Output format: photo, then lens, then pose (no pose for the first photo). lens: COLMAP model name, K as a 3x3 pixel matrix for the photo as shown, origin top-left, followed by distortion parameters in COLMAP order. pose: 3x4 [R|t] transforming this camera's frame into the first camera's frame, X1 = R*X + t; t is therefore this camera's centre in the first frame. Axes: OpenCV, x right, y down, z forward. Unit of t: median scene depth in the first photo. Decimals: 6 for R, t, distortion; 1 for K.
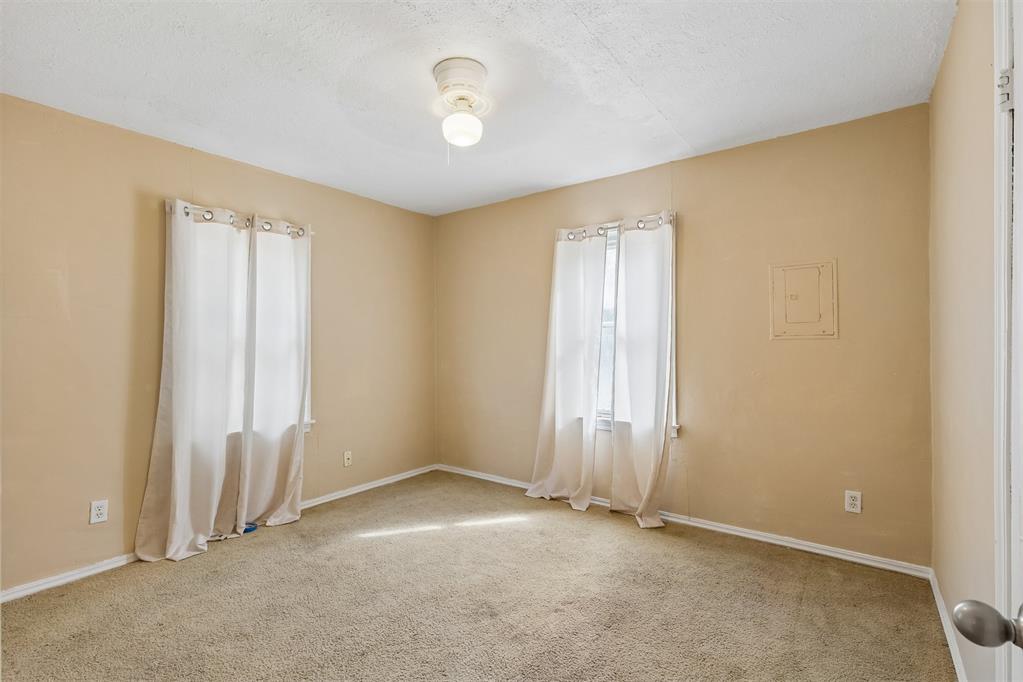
lens RADIAL K [[463.2, 0, 506.5], [0, 463.2, 338.6], [0, 0, 1]] dist [0.006875, -0.002796]
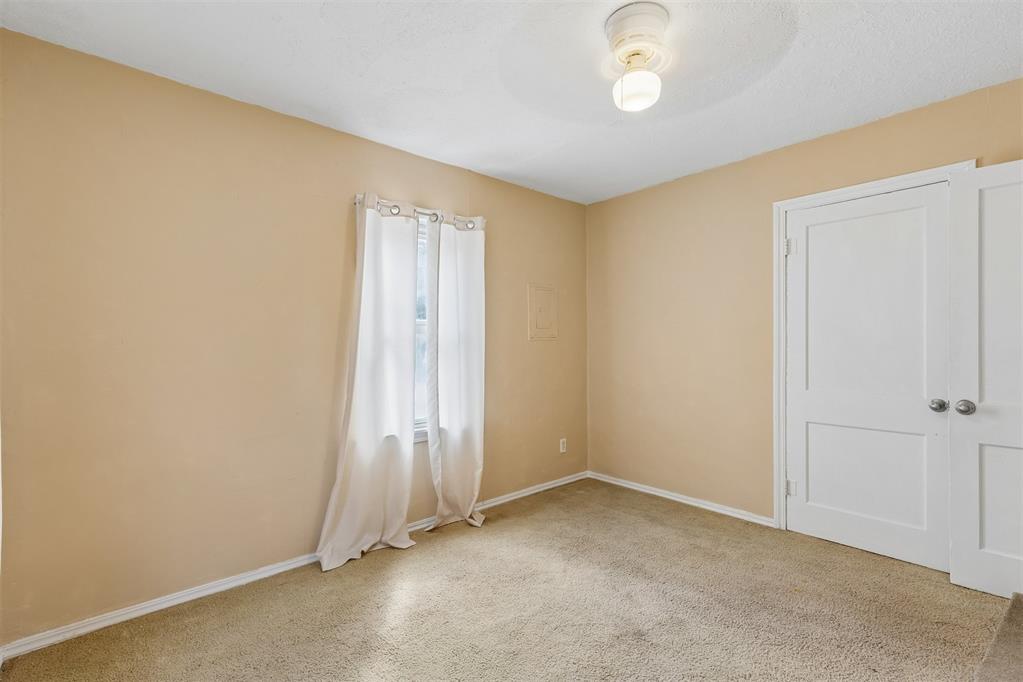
lens RADIAL K [[463.2, 0, 509.0], [0, 463.2, 342.9], [0, 0, 1]] dist [0.006875, -0.002796]
pose [[0.204358, 0.000153, 0.978896, -0.735477], [-0.006075, 0.999981, 0.001112, 0.007801], [-0.978877, -0.006174, 0.204355, 0.789207]]
